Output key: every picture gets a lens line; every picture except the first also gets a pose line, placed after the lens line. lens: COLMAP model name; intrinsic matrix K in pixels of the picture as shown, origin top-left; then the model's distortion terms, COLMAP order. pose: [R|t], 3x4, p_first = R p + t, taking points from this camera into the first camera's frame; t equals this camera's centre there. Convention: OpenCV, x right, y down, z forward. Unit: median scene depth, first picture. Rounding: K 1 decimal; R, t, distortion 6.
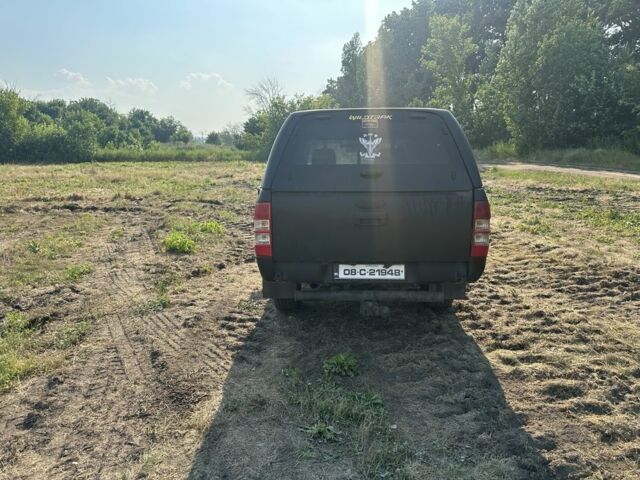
lens RADIAL K [[466.5, 0, 320.0], [0, 466.5, 240.0], [0, 0, 1]] dist [0.043586, -0.064611]
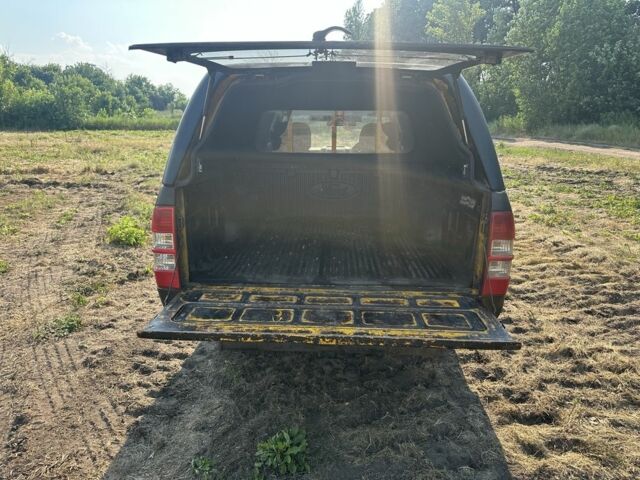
lens RADIAL K [[466.5, 0, 320.0], [0, 466.5, 240.0], [0, 0, 1]] dist [0.043586, -0.064611]
pose [[0.999852, 0.017171, -0.000765, 0.047136], [-0.017096, 0.998104, 0.059122, -0.038100], [0.001779, -0.059100, 0.998250, 0.173392]]
